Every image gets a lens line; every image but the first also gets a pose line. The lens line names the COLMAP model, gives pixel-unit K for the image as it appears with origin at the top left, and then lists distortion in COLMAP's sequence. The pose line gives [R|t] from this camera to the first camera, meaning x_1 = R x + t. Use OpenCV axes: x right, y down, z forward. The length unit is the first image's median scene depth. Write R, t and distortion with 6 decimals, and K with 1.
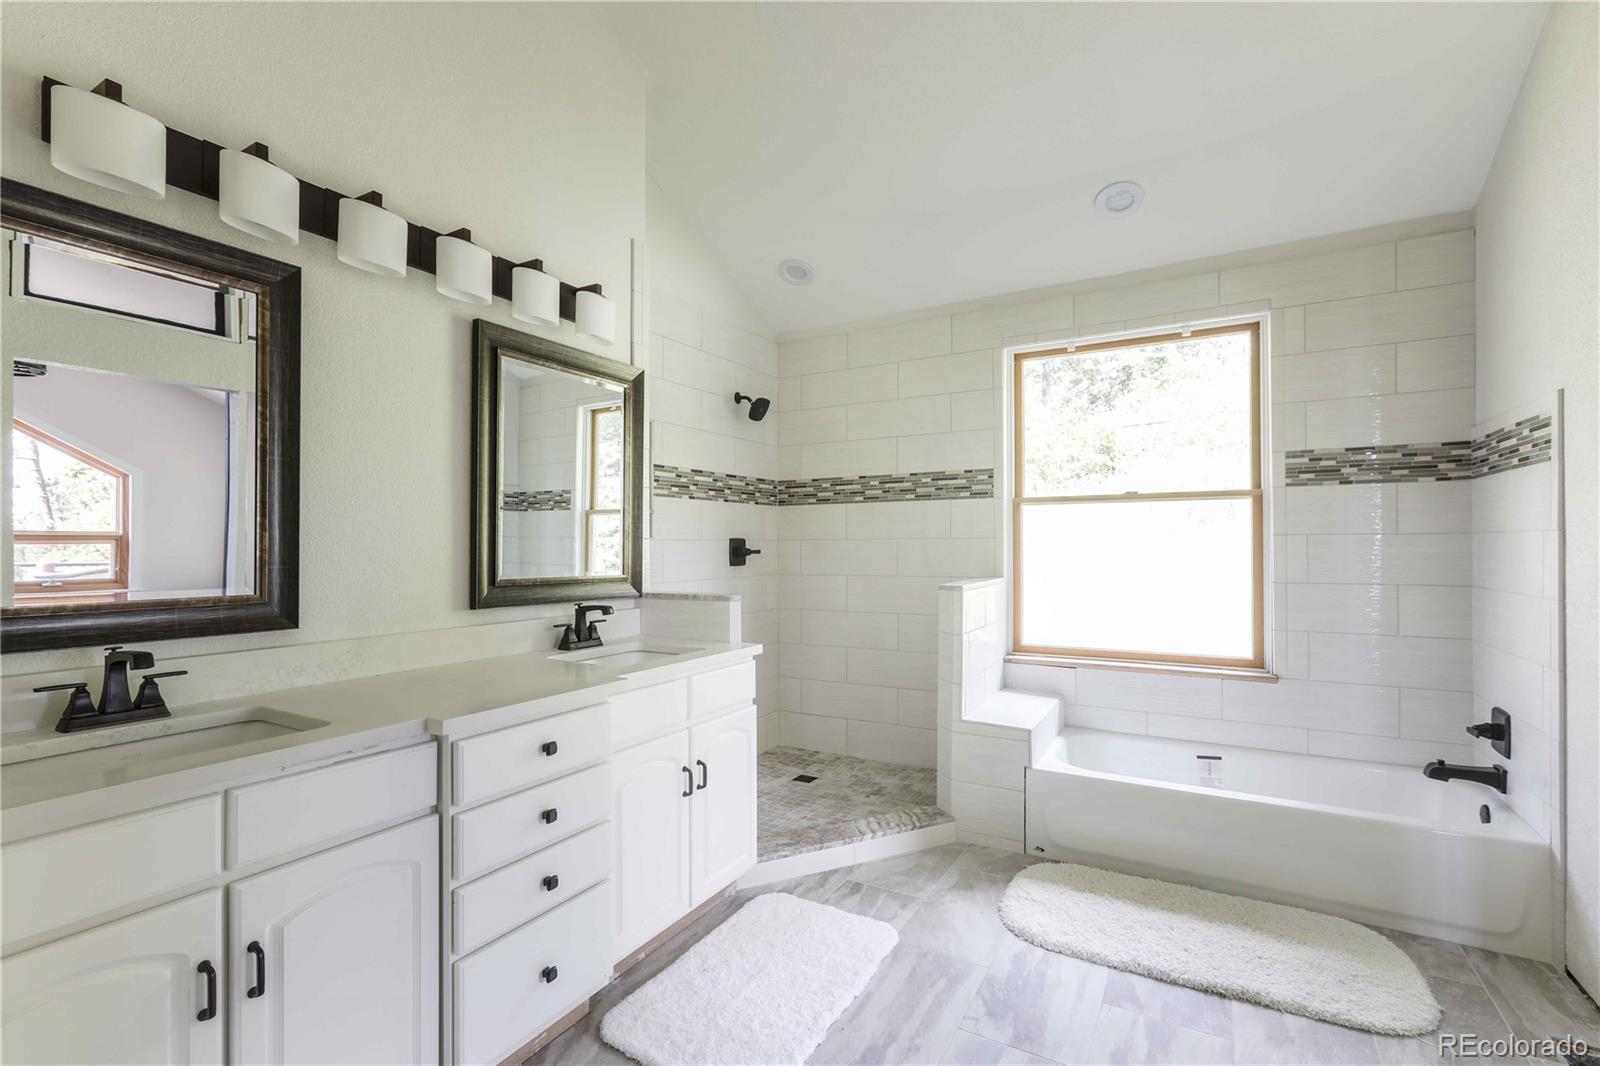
lens RADIAL K [[727.5, 0, 793.9], [0, 727.5, 541.8], [0, 0, 1]] dist [-0.009374, 0.004573]
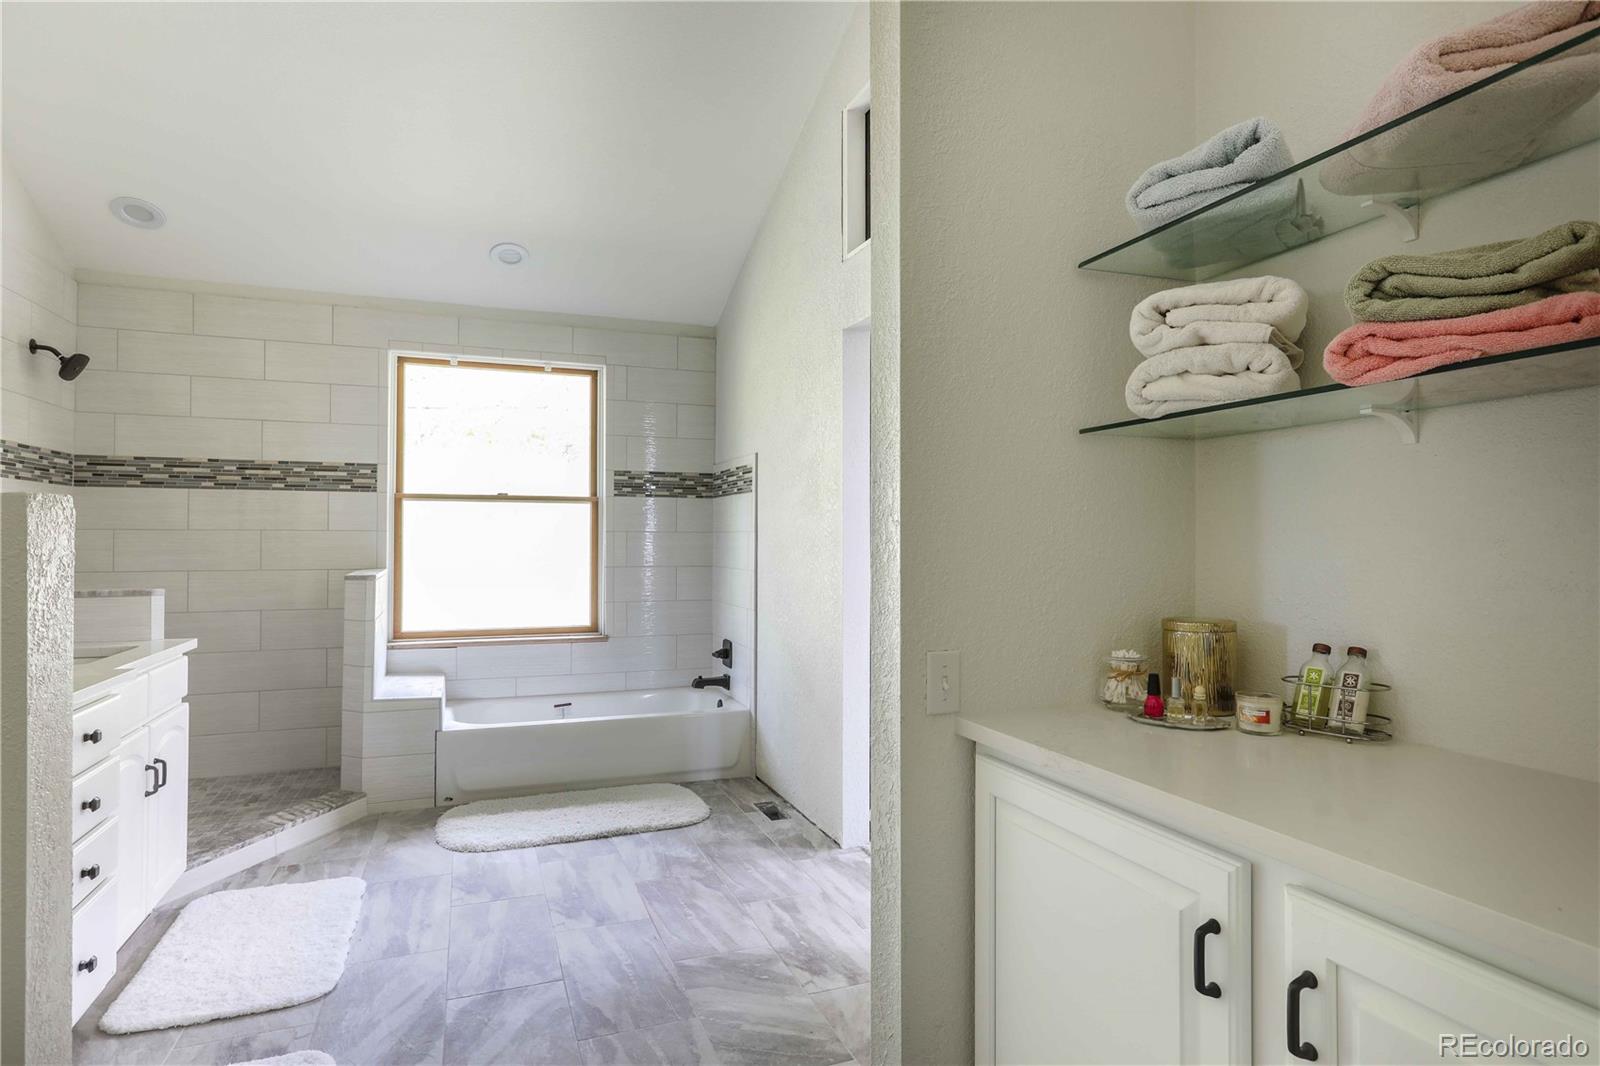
lens RADIAL K [[871.5, 0, 799.0], [0, 871.5, 534.3], [0, 0, 1]] dist [0.000369, 0.000070]
pose [[0.620844, 0.010787, 0.783860, -0.413499], [-0.008909, 0.999938, -0.006704, 0.003181], [-0.783883, -0.002822, 0.620902, -0.308534]]
